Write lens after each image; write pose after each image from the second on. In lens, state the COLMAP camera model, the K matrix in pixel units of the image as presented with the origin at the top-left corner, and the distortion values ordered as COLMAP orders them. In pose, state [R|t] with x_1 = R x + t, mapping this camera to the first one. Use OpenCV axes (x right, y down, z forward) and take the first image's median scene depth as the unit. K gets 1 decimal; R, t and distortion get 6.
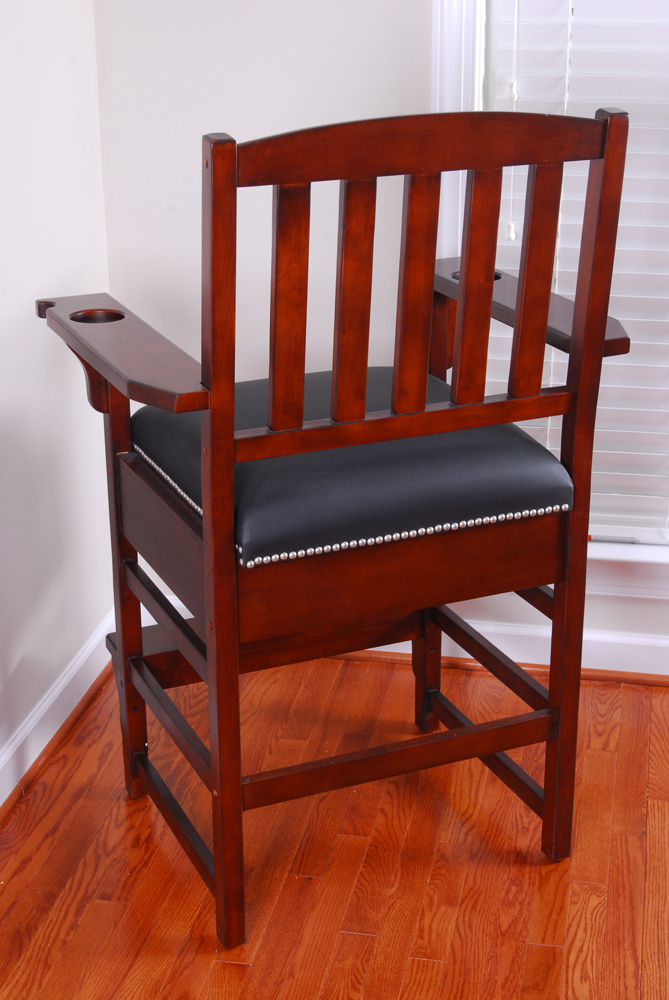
lens RADIAL K [[1724.0, 0, 334.5], [0, 1724.0, 500.0], [0, 0, 1]] dist [0.005501, 0.059316]
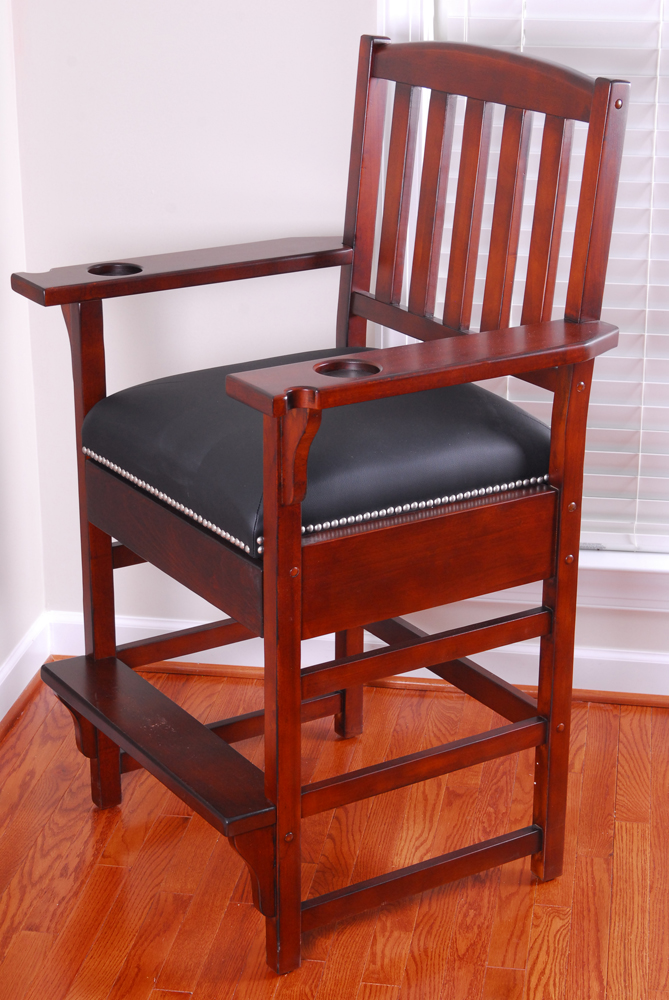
lens RADIAL K [[2084.9, 0, 334.5], [0, 2084.9, 500.0], [0, 0, 1]] dist [0.018897, 0.281885]
pose [[0.999347, -0.005978, 0.035645, -0.009467], [0.006690, 0.999779, -0.019917, 0.023620], [-0.035518, 0.020142, 0.999166, -0.133189]]
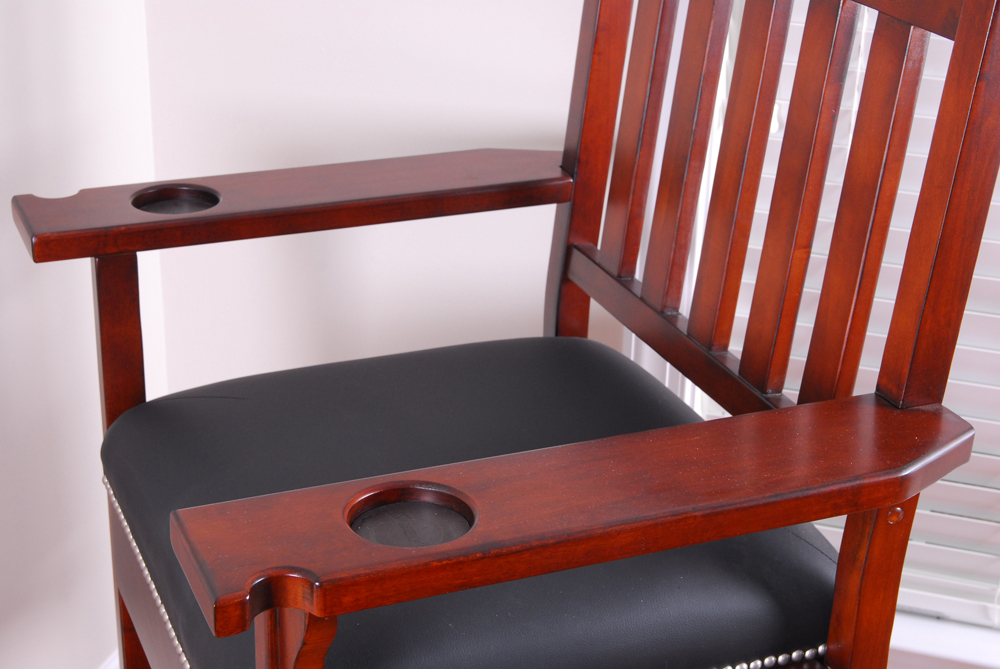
lens RADIAL K [[1740.4, 0, 500.0], [0, 1740.4, 334.5], [0, 0, 1]] dist [0.015703, 0.189952]
pose [[0.990015, 0.082988, -0.113942, 0.074056], [-0.076528, 0.995263, 0.059952, -0.094361], [0.118378, -0.050634, 0.991677, 0.311536]]
